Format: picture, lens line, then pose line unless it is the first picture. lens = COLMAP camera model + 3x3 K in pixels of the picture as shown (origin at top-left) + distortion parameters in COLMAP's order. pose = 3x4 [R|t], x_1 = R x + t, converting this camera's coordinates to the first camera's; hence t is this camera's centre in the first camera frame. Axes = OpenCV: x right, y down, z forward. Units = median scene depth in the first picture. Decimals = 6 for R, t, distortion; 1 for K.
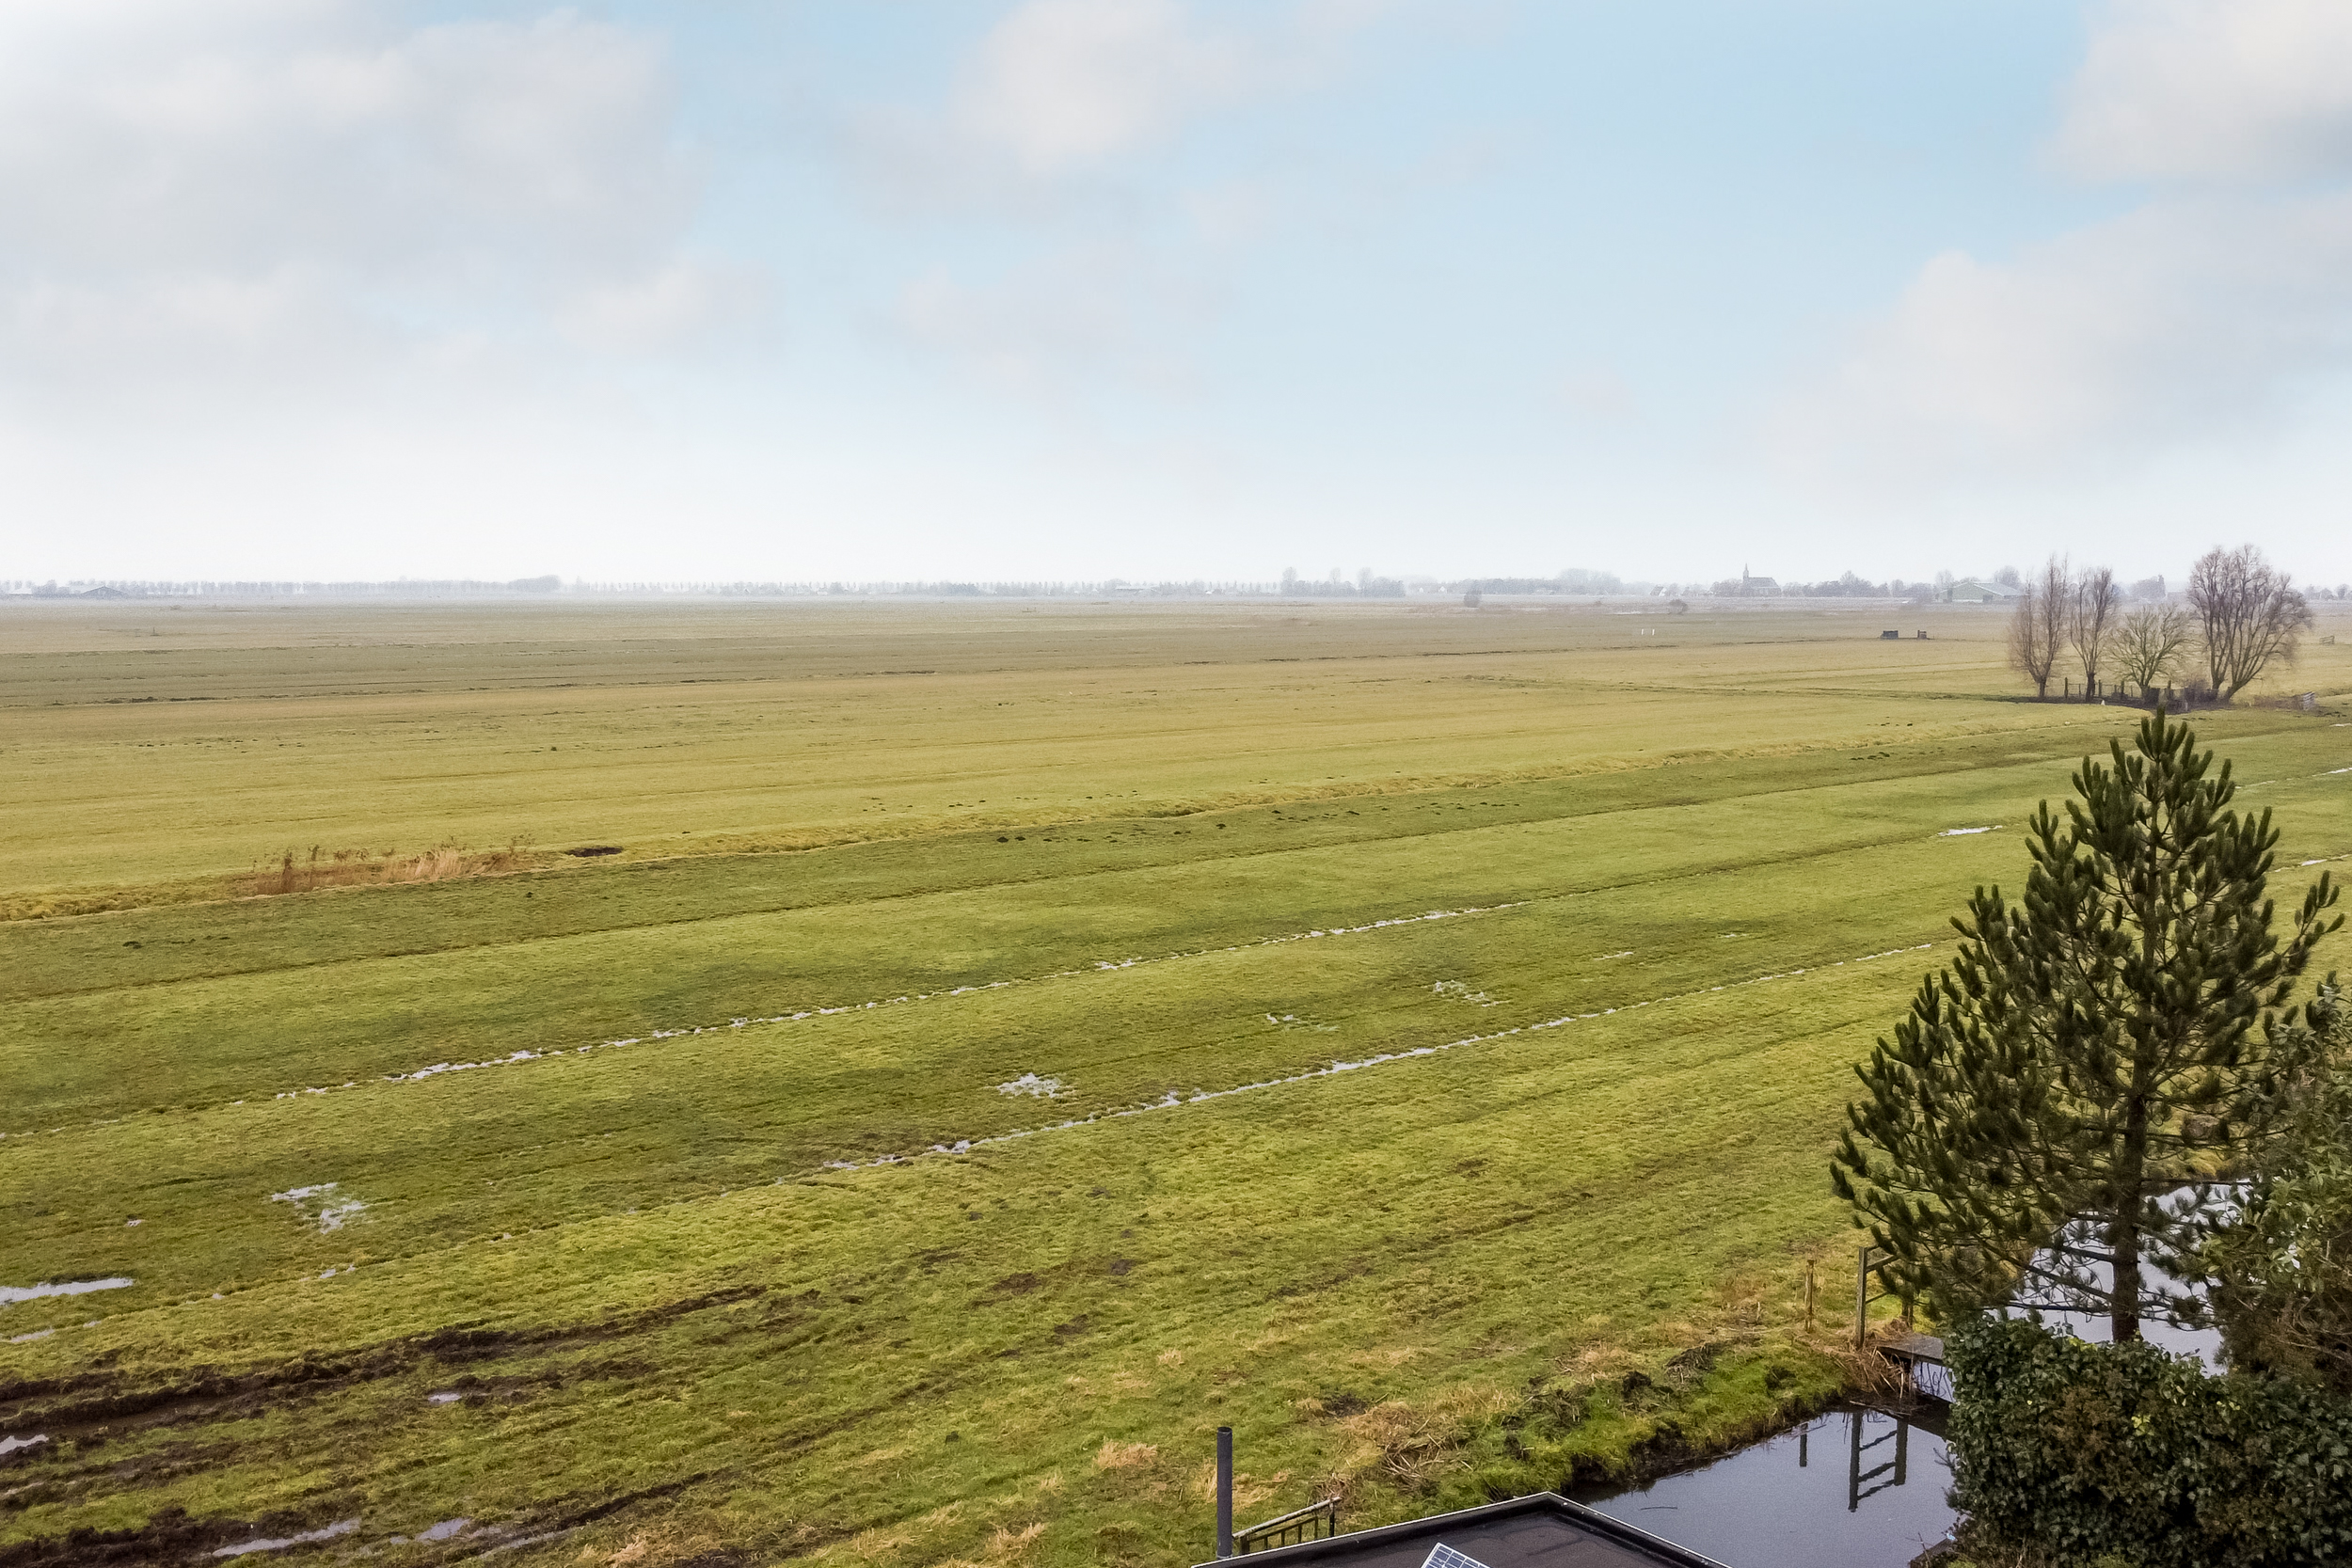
lens RADIAL K [[2054.9, 0, 1174.7], [0, 2054.9, 783.5], [0, 0, 1]] dist [-0.016488, -0.038686]
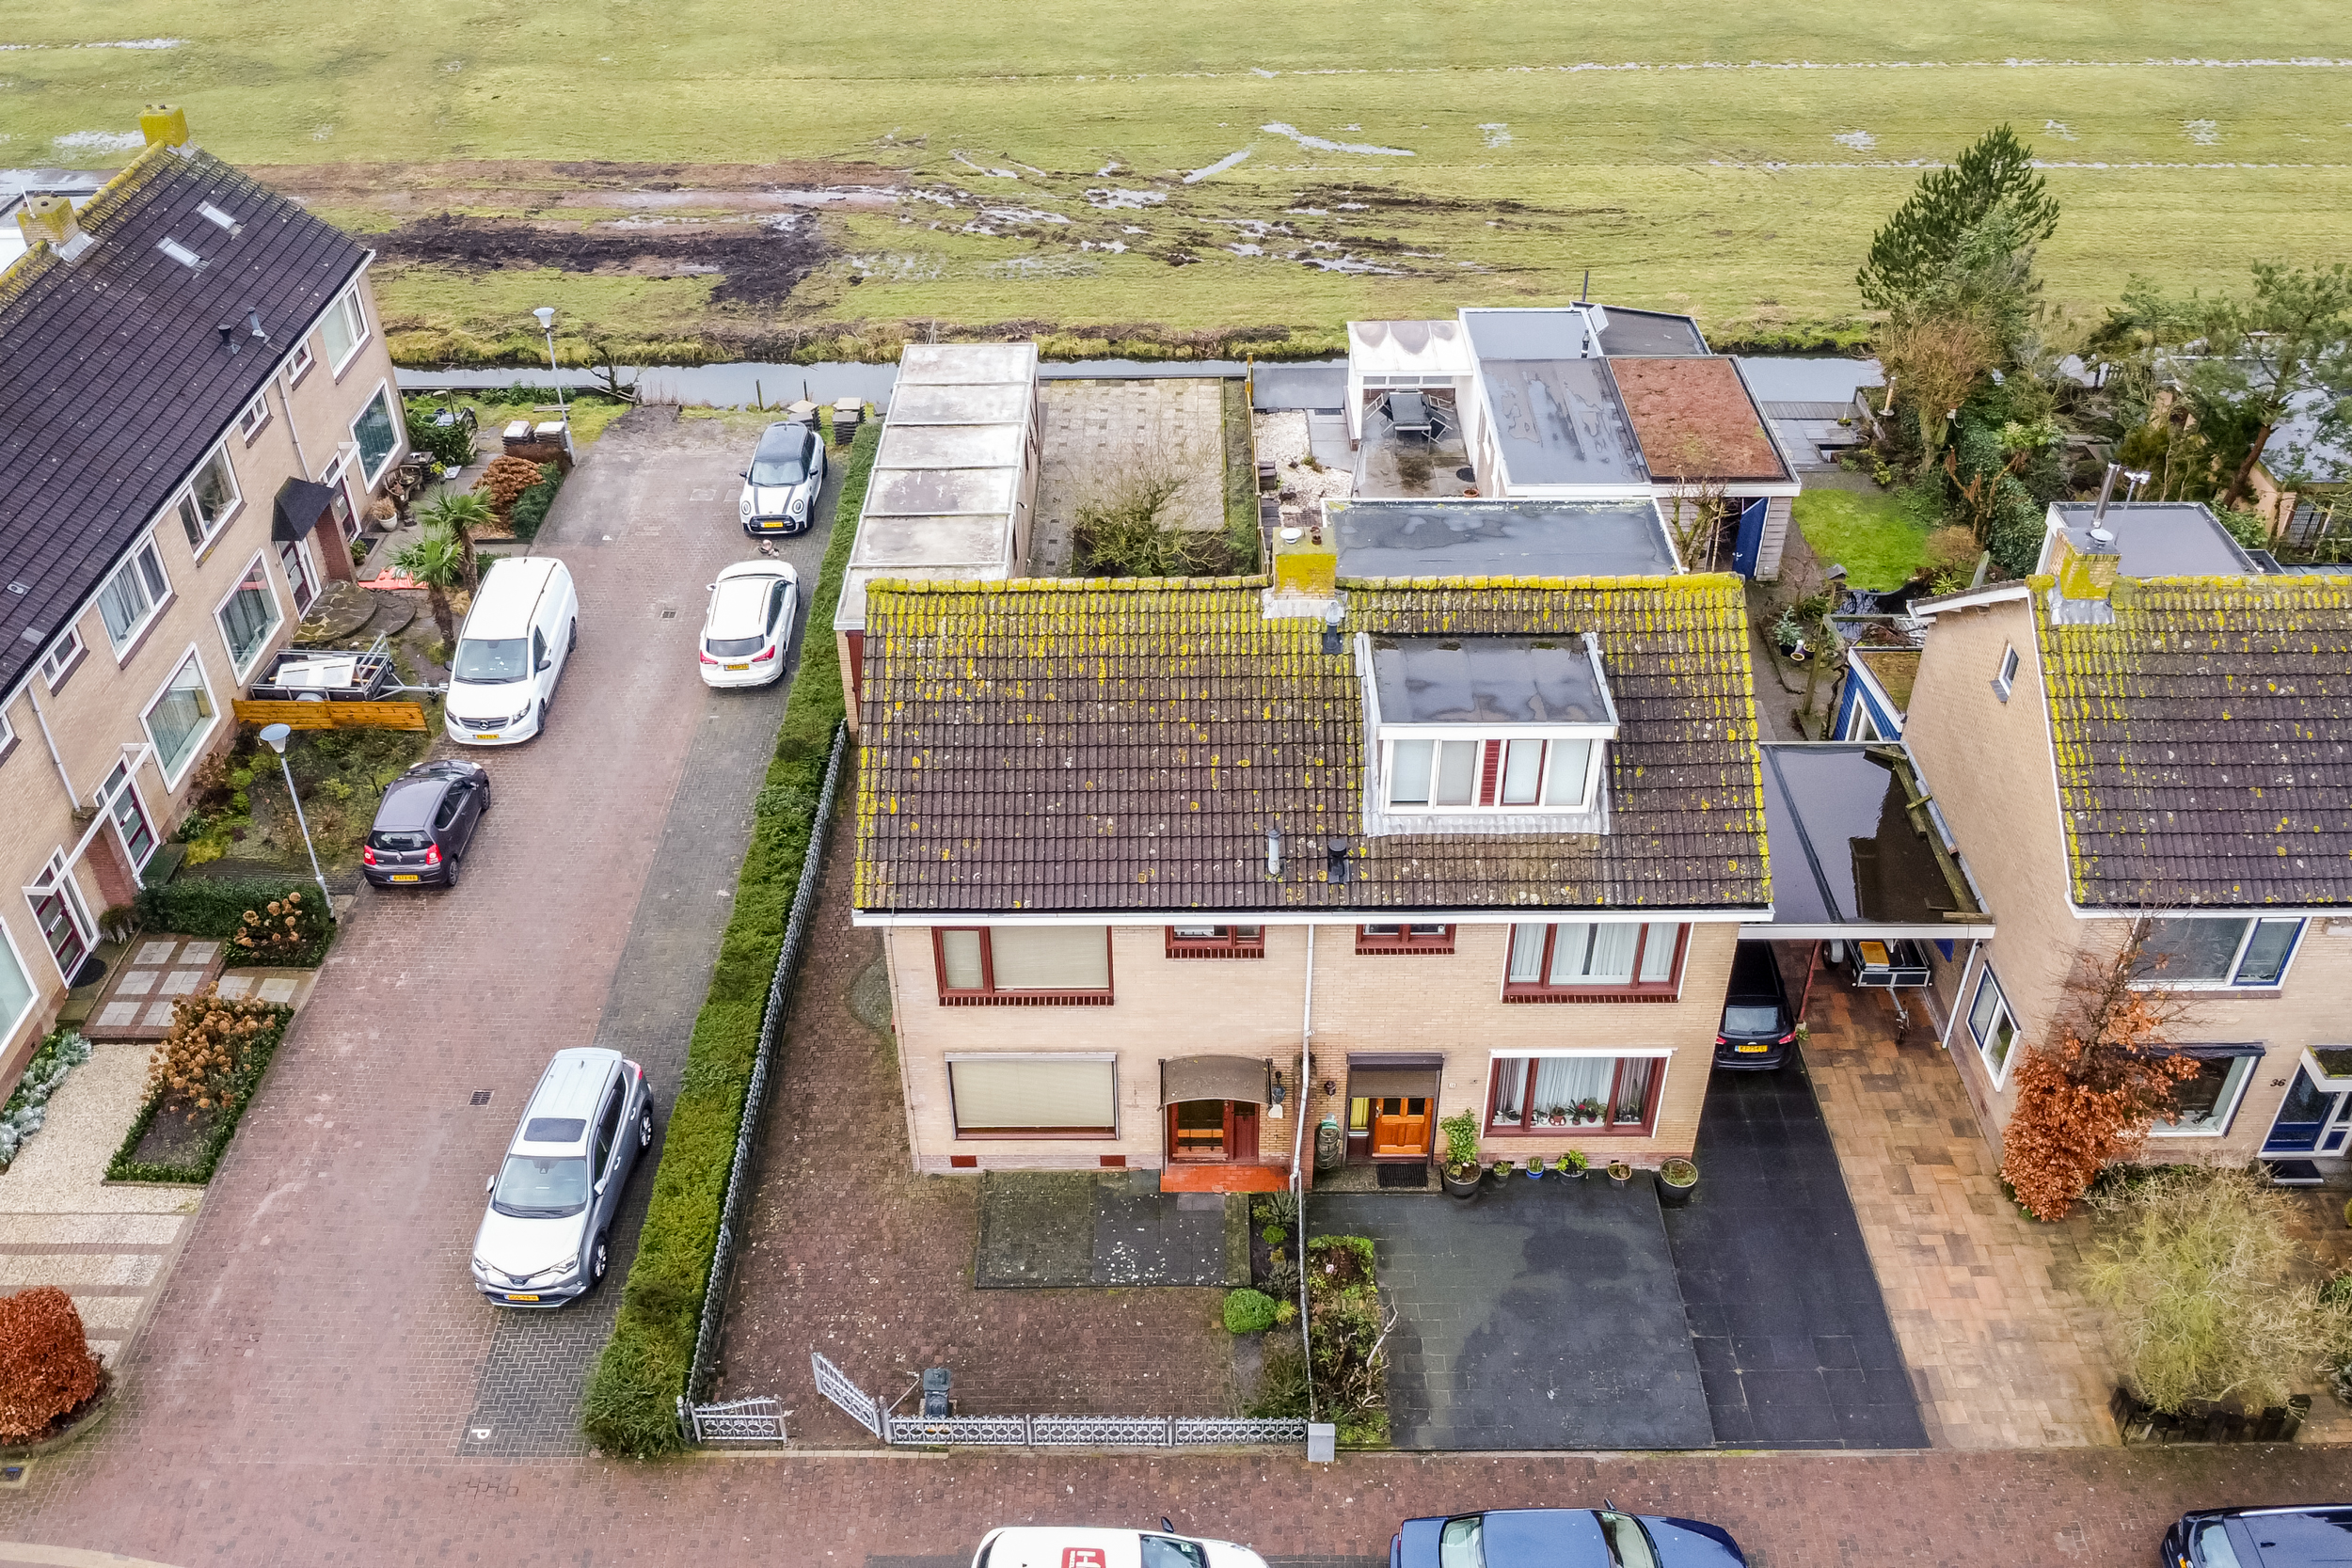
lens RADIAL K [[2054.9, 0, 1162.8], [0, 2054.9, 787.6], [0, 0, 1]] dist [-0.016488, -0.038686]
pose [[0.770657, 0.374532, -0.515571, 0.542064], [-0.051161, 0.842808, 0.535777, -0.278522], [0.635193, -0.386523, 0.668678, -0.769610]]
